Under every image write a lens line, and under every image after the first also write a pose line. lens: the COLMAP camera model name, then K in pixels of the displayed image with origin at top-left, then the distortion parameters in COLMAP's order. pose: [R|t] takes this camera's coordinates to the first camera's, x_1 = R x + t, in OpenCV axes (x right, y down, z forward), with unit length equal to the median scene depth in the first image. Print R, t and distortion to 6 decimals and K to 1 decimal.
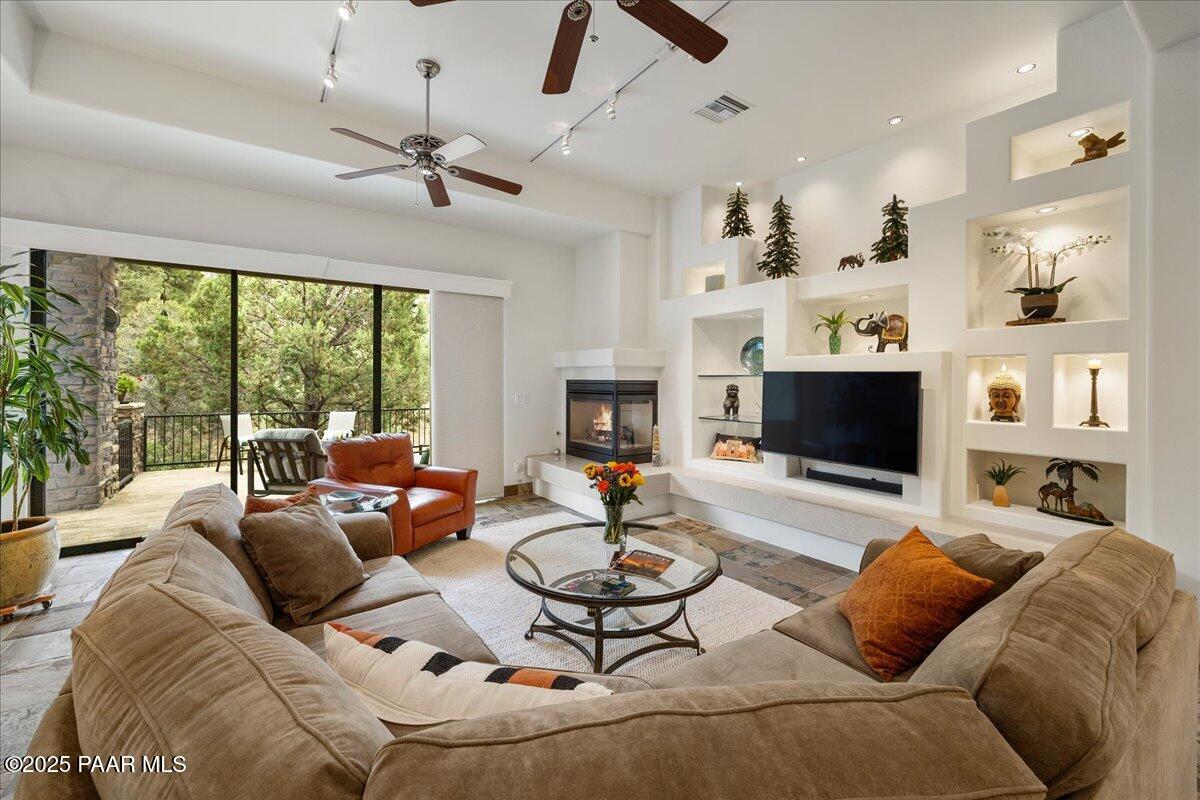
lens RADIAL K [[485.2, 0, 594.2], [0, 485.2, 384.5], [0, 0, 1]] dist [-0.001445, -0.000078]
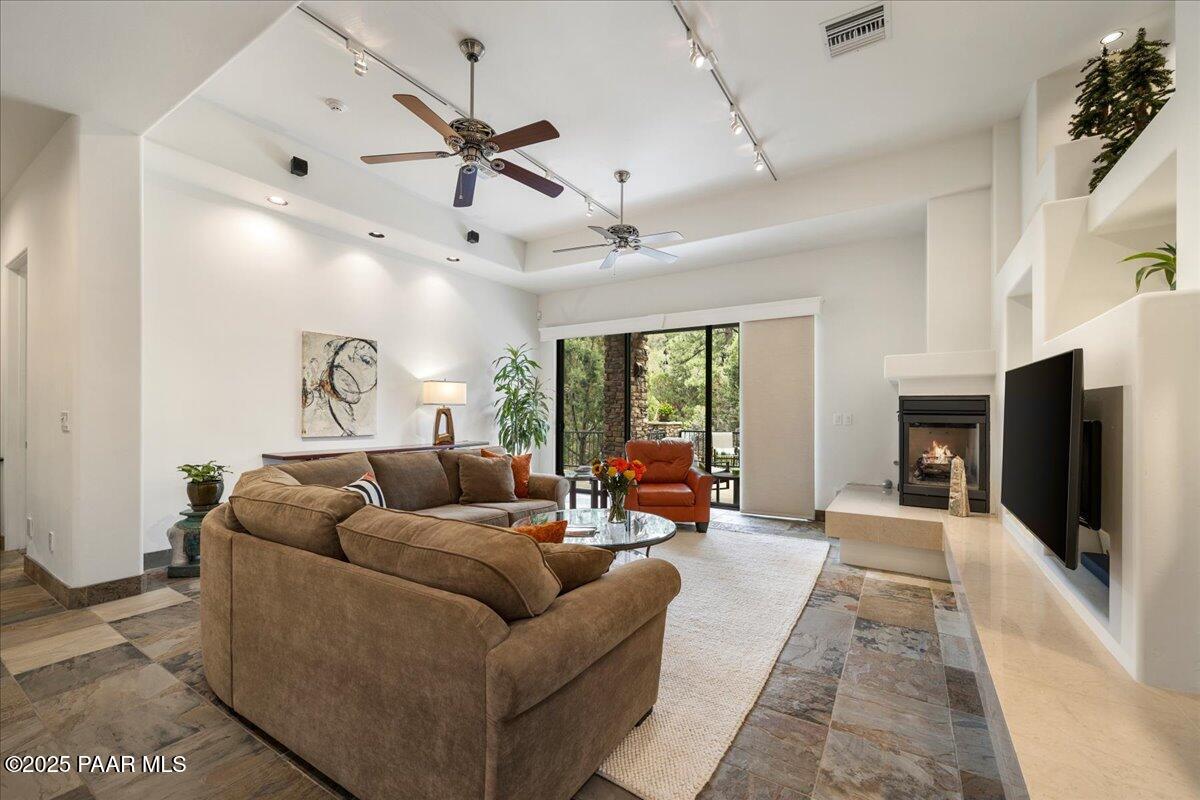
lens RADIAL K [[489.5, 0, 602.0], [0, 489.5, 415.1], [0, 0, 1]] dist [0.000223, 0.000108]
pose [[0.395090, 0.004627, -0.918631, 0.606518], [-0.010649, 0.999943, 0.000456, 0.028346], [0.918581, 0.009603, 0.395117, 0.250221]]
